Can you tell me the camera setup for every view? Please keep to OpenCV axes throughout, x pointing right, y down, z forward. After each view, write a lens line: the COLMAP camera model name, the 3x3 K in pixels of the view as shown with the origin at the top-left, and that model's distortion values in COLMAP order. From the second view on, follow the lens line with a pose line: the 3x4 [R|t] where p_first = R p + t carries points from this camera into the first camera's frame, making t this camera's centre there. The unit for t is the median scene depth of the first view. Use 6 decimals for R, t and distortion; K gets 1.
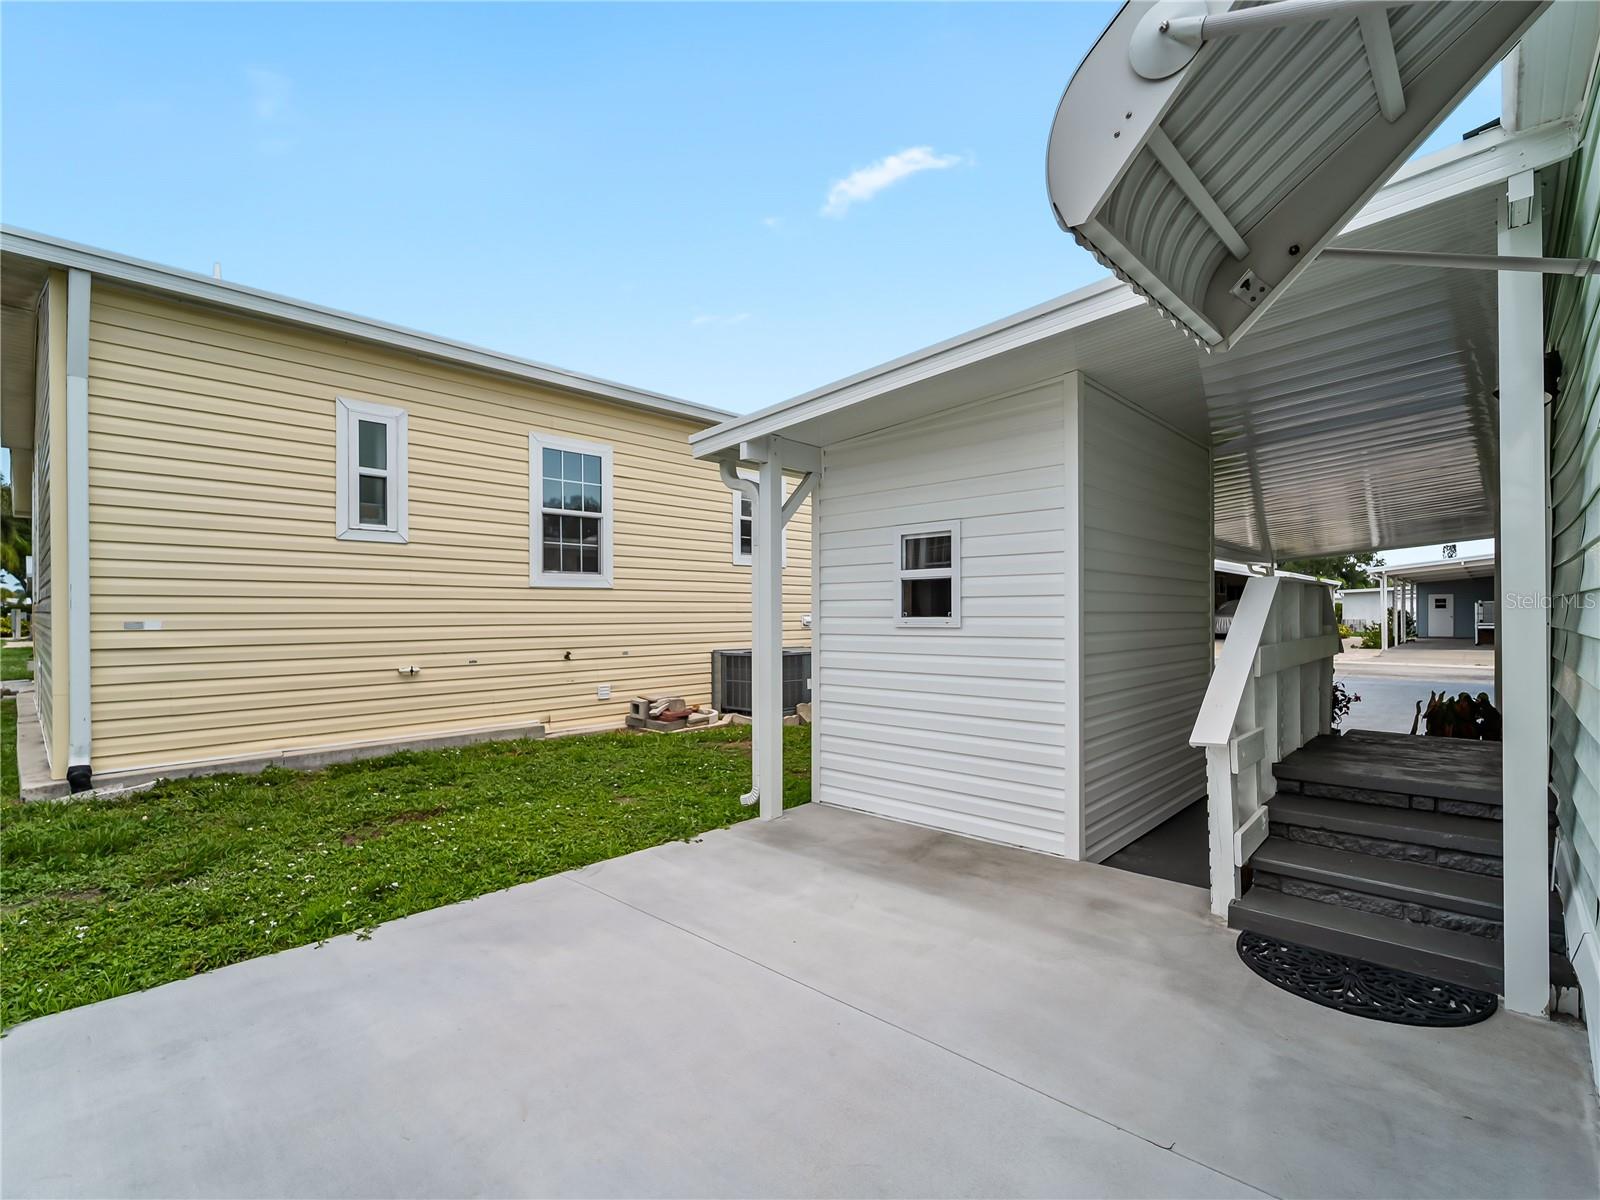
lens RADIAL K [[738.0, 0, 803.5], [0, 738.0, 590.7], [0, 0, 1]] dist [-0.001045, -0.000735]
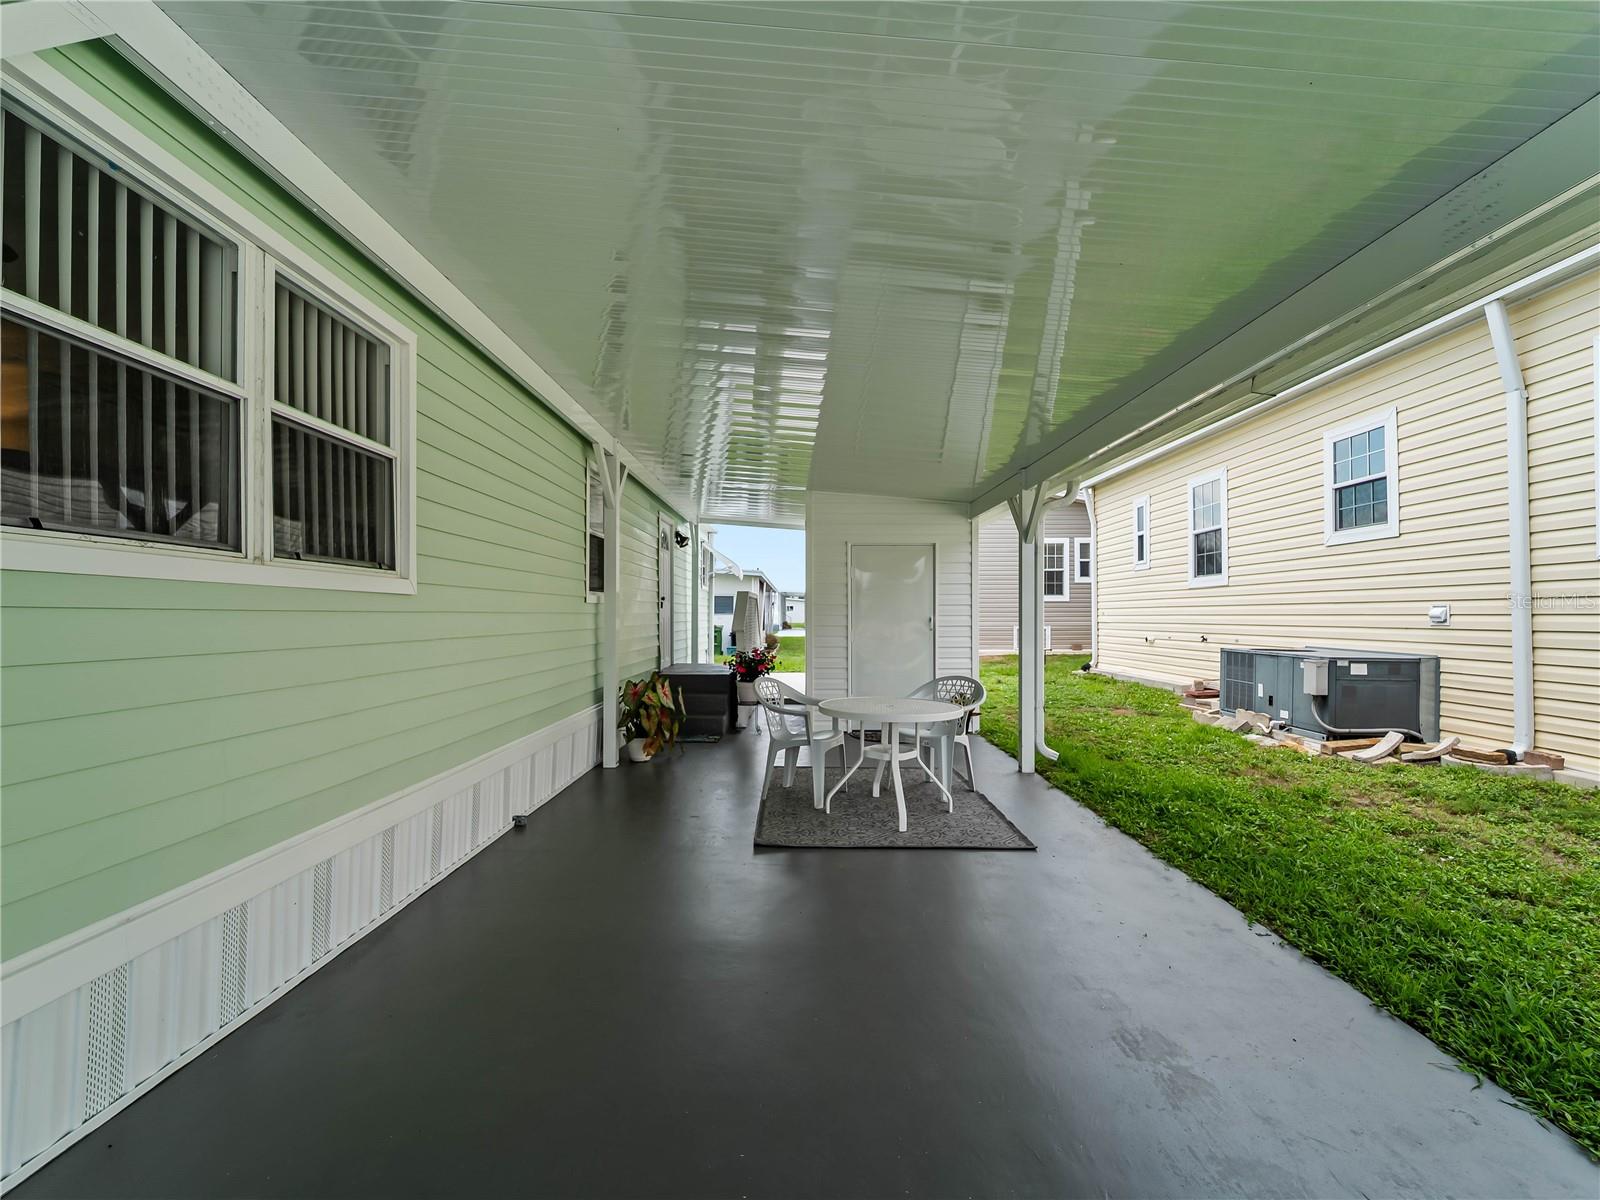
lens RADIAL K [[730.3, 0, 803.6], [0, 730.3, 604.6], [0, 0, 1]] dist [-0.000793, -0.000002]
pose [[-0.726537, -0.003409, -0.687119, 2.003138], [0.026329, 0.999115, -0.032797, 0.101848], [0.686623, -0.041919, -0.725804, 2.796582]]
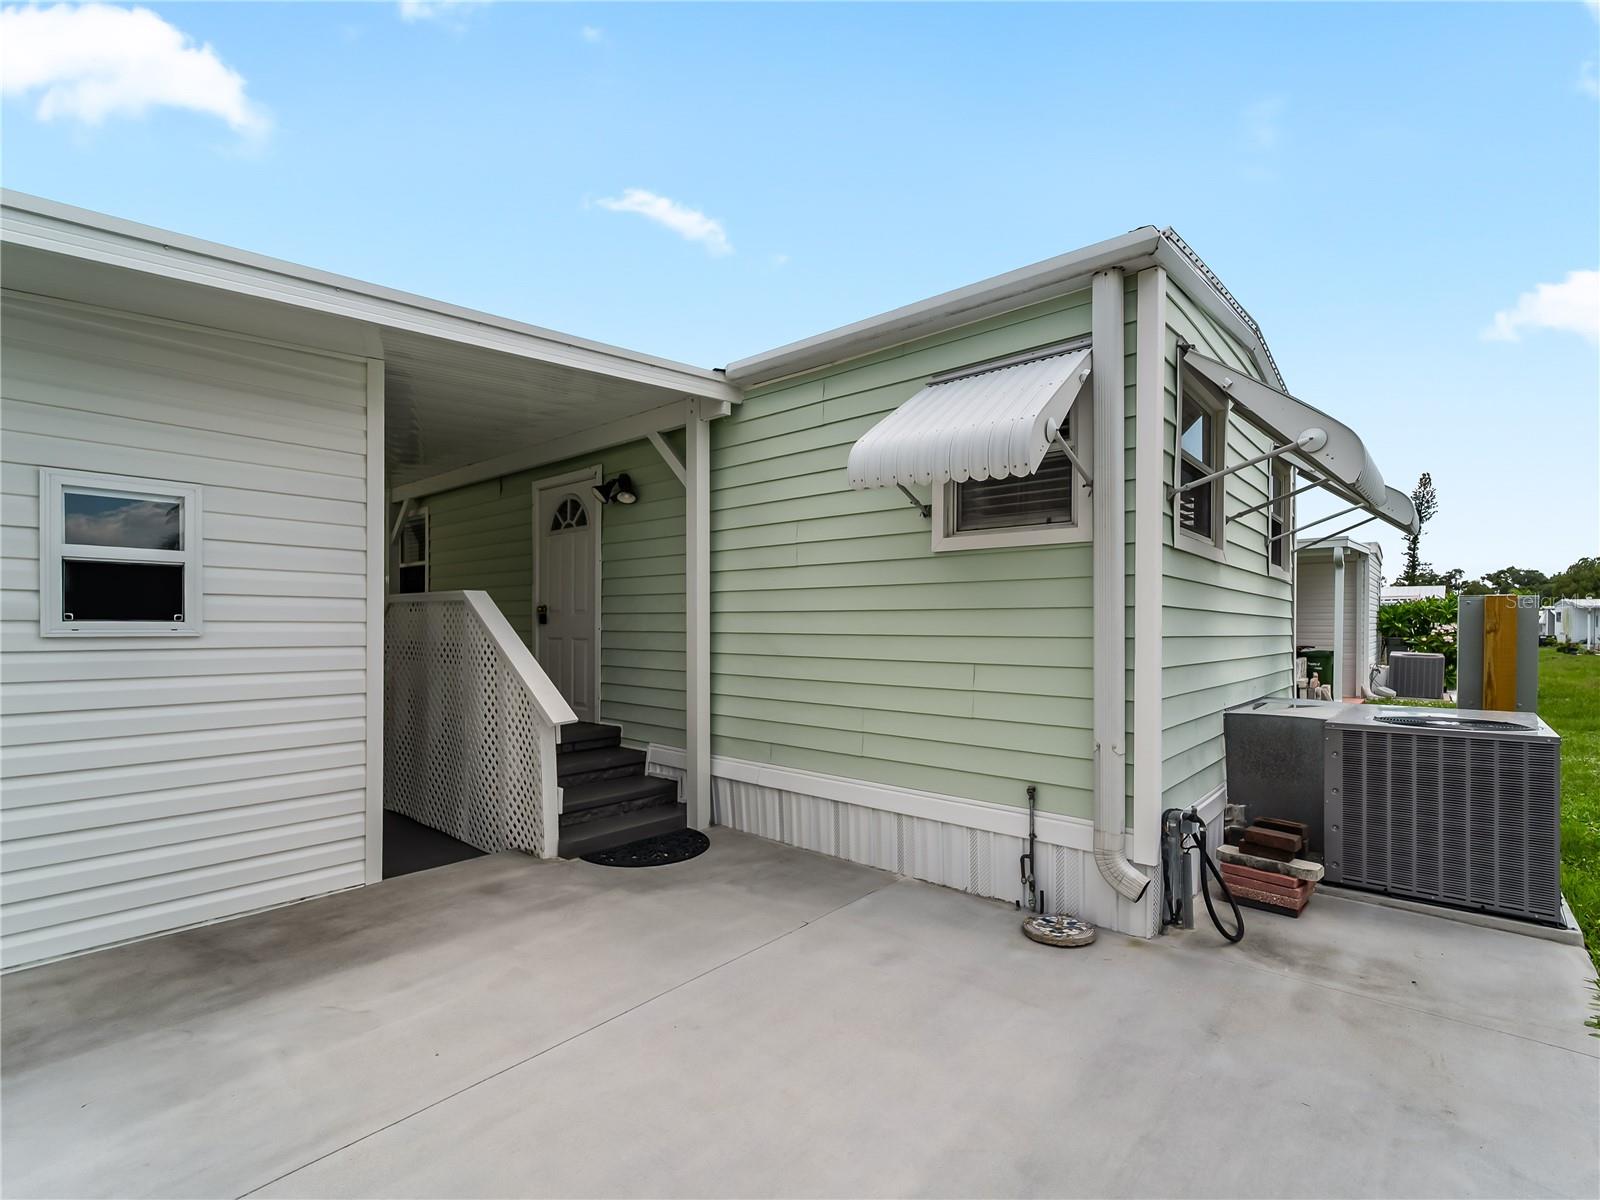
lens RADIAL K [[730.3, 0, 803.6], [0, 730.3, 604.6], [0, 0, 1]] dist [-0.000793, -0.000002]
pose [[-0.042119, 0.032100, 0.998597, -0.597623], [-0.038751, 0.998679, -0.033737, 0.023696], [-0.998361, -0.040118, -0.040820, 0.517355]]
